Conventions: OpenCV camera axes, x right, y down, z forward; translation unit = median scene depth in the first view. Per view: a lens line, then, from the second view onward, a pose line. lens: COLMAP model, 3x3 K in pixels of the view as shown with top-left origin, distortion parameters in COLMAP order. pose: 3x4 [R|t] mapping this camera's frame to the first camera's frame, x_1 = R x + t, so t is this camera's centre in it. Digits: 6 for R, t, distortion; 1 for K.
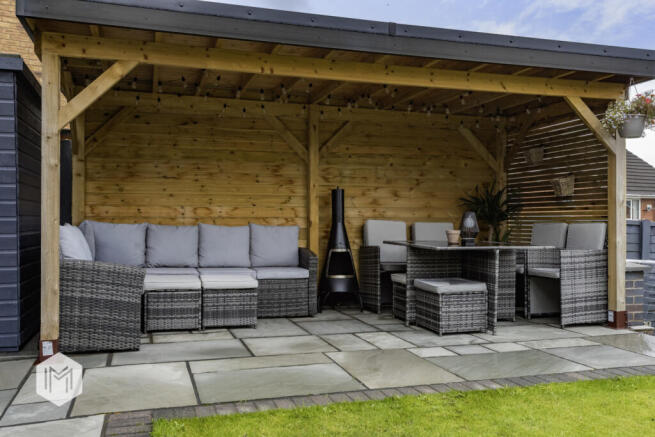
lens RADIAL K [[600.1, 0, 327.5], [0, 600.1, 218.5], [0, 0, 1]] dist [0.004712, 0.001997]
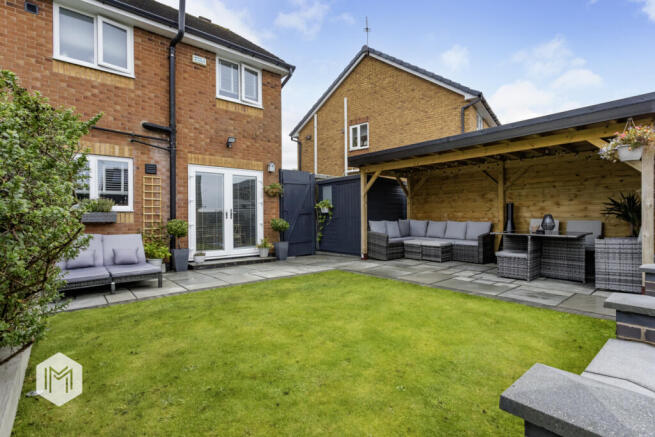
lens RADIAL K [[311.9, 0, 327.5], [0, 311.9, 218.5], [0, 0, 1]] dist [-0.000673, 0.000426]
pose [[0.395866, -0.001071, -0.918308, 0.798216], [0.008934, 0.999956, 0.002686, -0.007631], [0.918265, -0.009268, 0.395859, 0.055962]]
